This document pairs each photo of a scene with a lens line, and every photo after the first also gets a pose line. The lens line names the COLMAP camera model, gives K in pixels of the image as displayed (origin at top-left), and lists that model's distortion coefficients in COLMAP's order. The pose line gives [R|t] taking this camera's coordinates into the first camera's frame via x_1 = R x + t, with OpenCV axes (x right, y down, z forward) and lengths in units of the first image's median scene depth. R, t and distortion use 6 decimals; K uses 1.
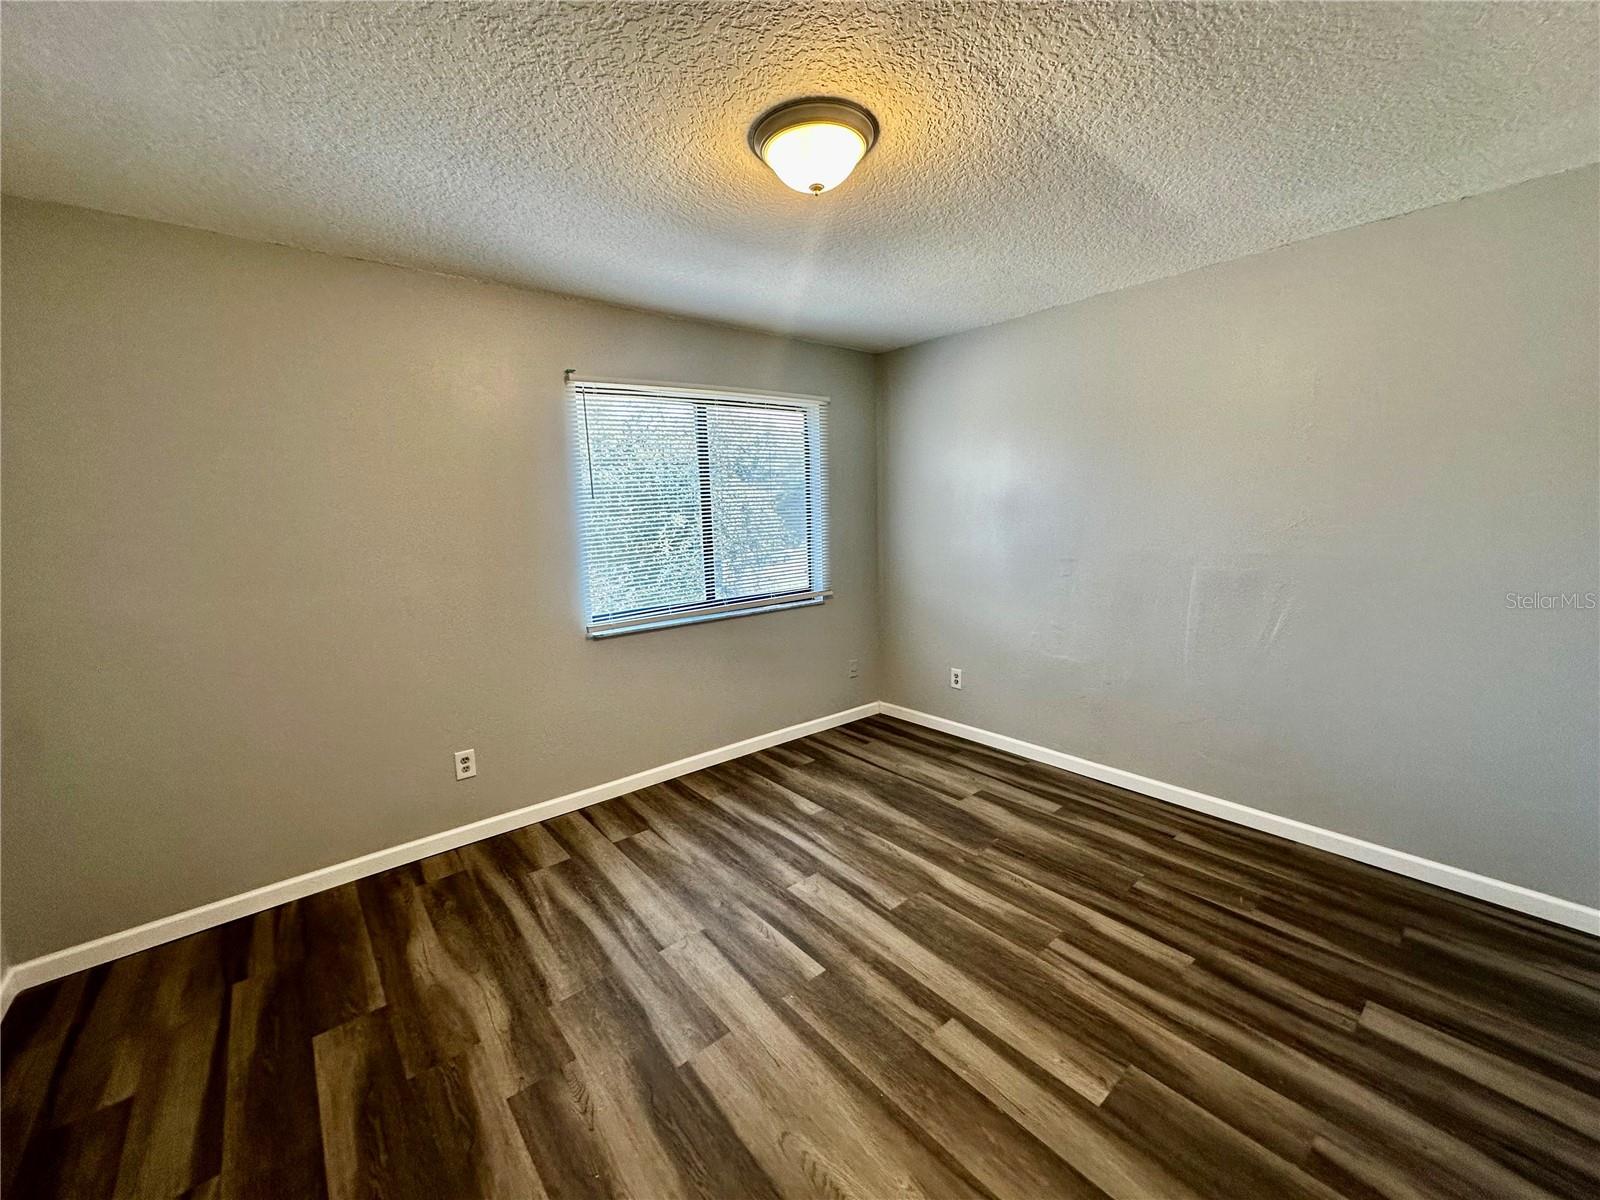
lens RADIAL K [[640.5, 0, 800.4], [0, 640.5, 601.6], [0, 0, 1]] dist [-0.001226, 0.001184]
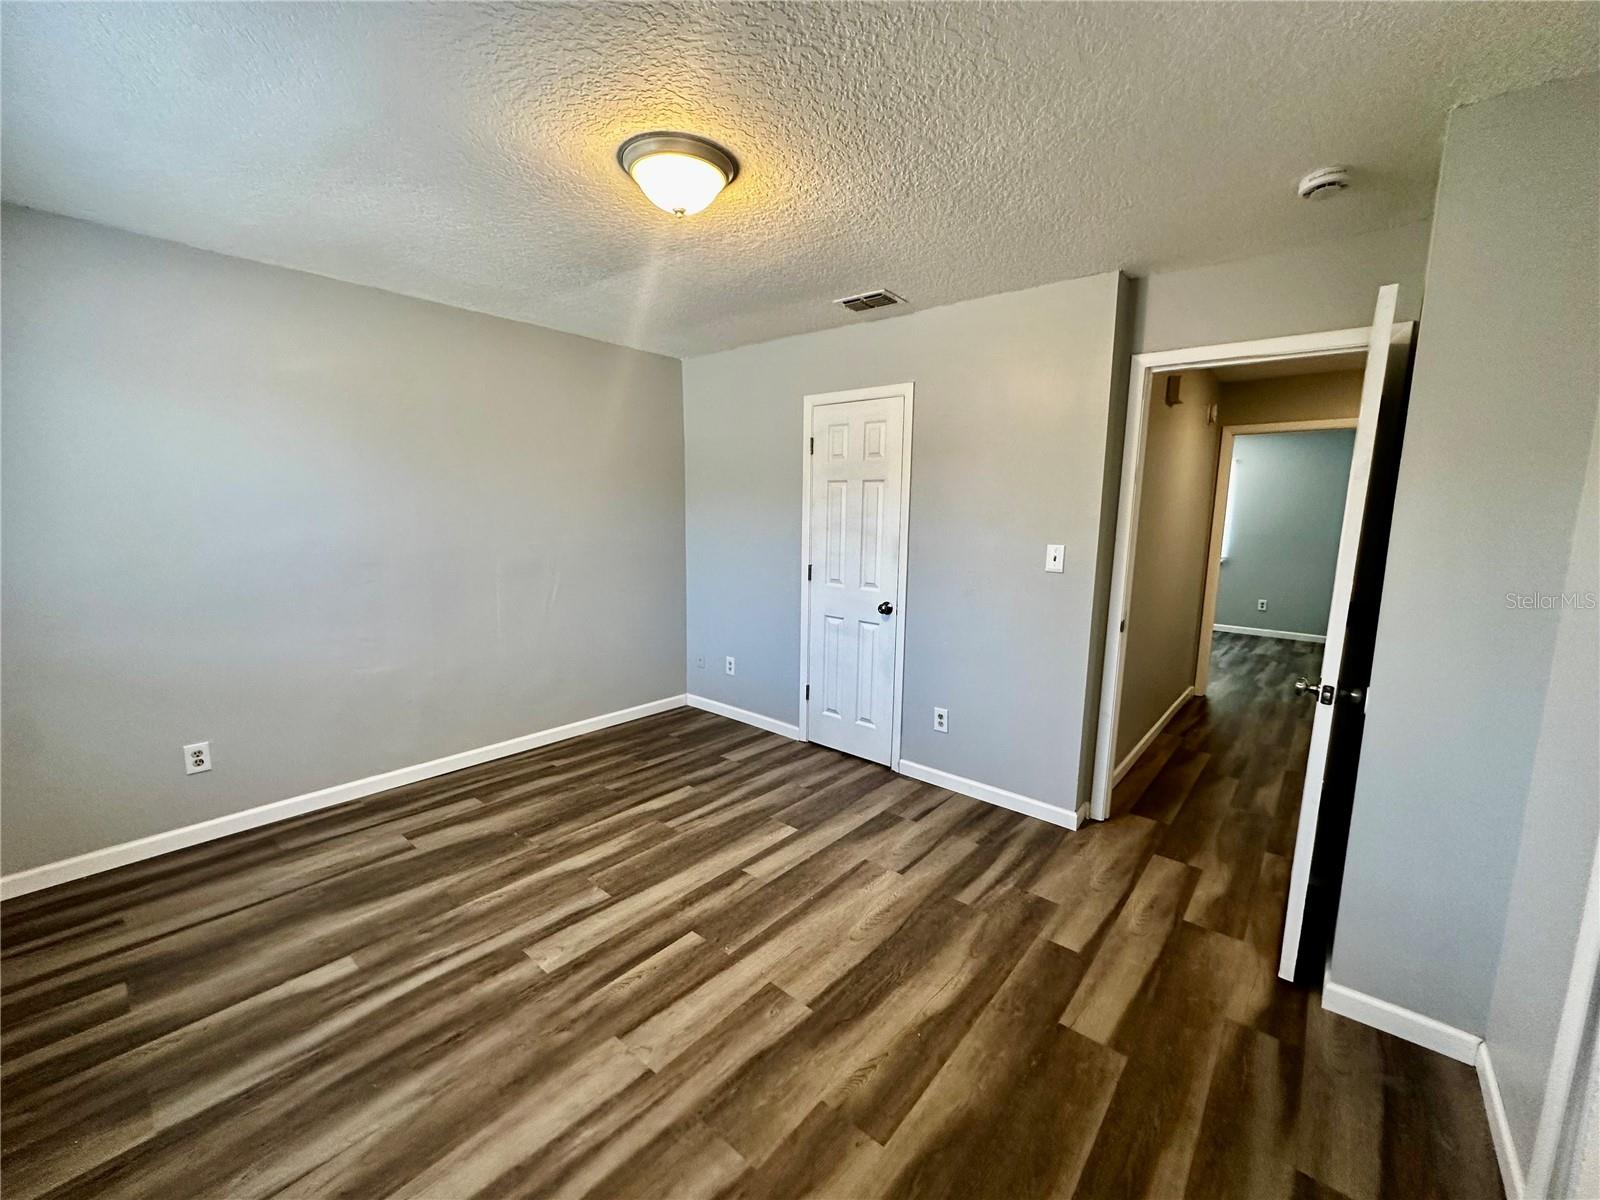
lens RADIAL K [[640.5, 0, 799.5], [0, 640.5, 602.1], [0, 0, 1]] dist [-0.001226, 0.001184]
pose [[-0.169728, -0.119999, 0.978158, -0.902889], [0.136921, 0.980061, 0.143991, -0.090867], [-0.975933, 0.158370, -0.149914, 0.827979]]
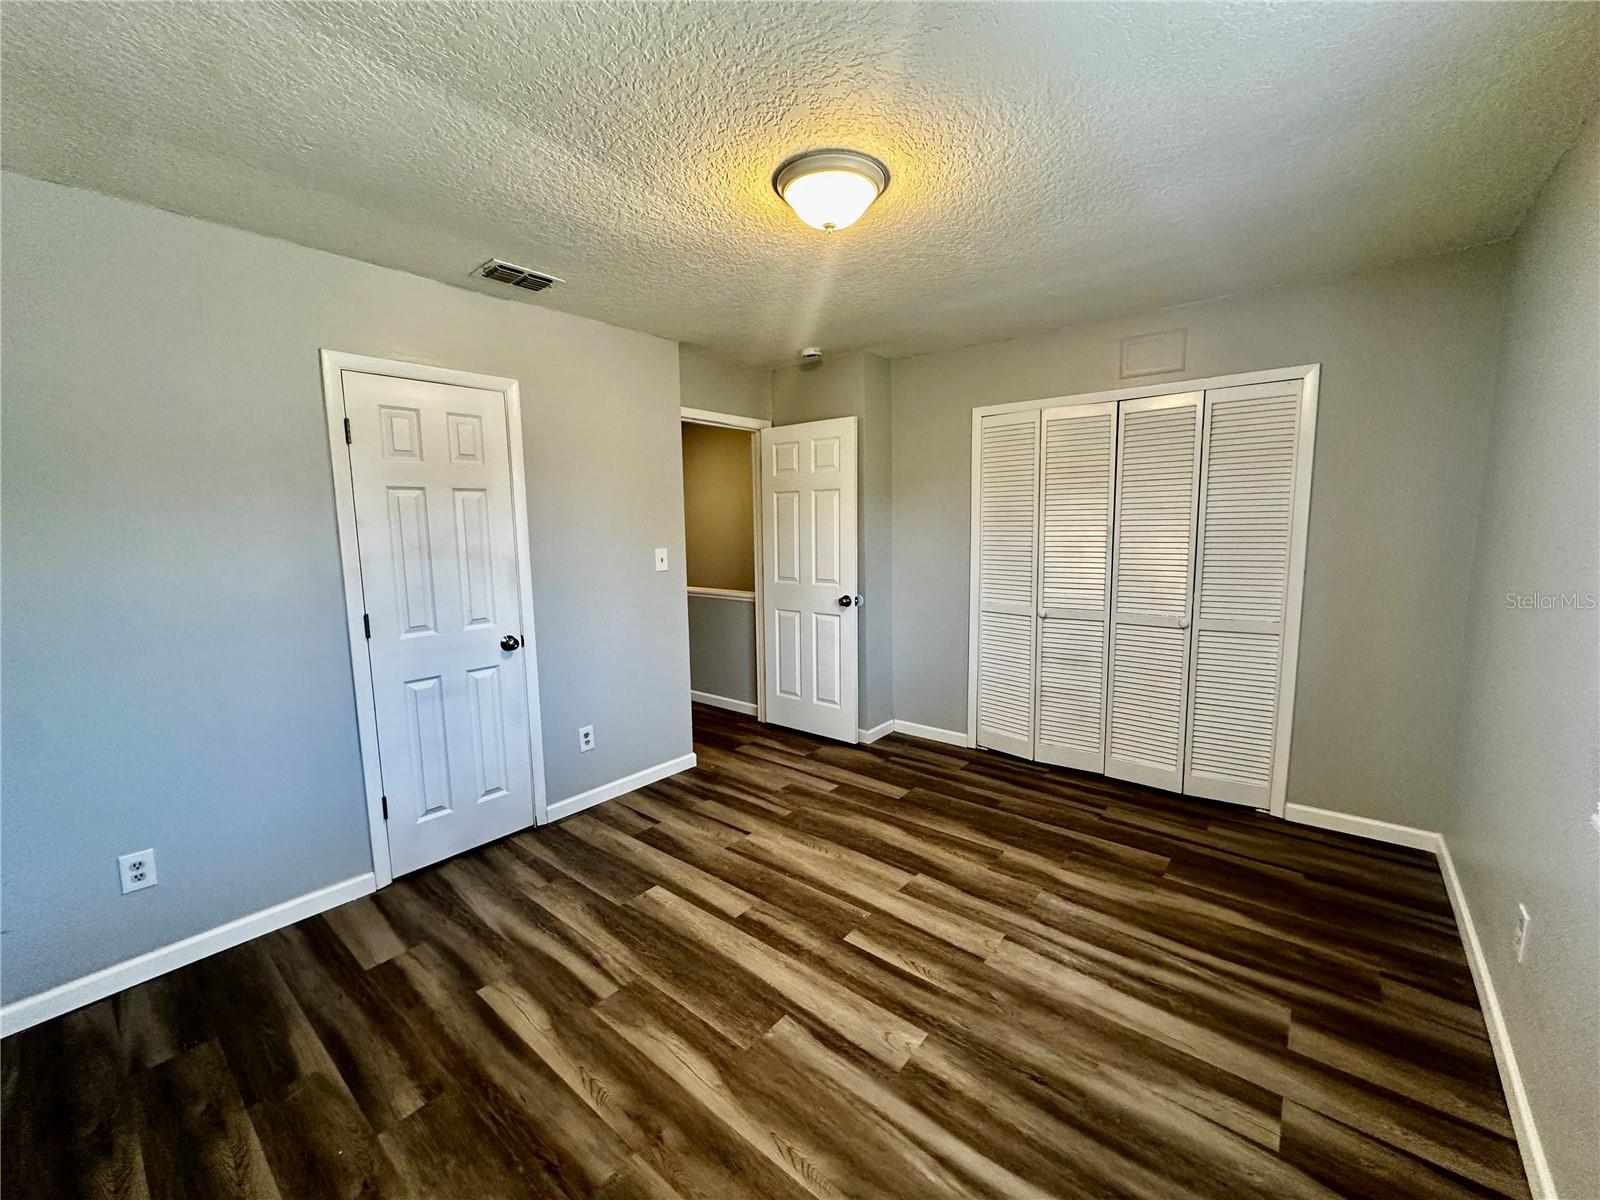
lens RADIAL K [[640.5, 0, 800.1], [0, 640.5, 597.7], [0, 0, 1]] dist [-0.001226, 0.001184]
pose [[-0.982923, 0.065702, -0.171888, 0.239068], [0.017164, 0.962750, 0.269848, -0.253490], [0.183214, 0.262290, -0.947437, 1.717101]]
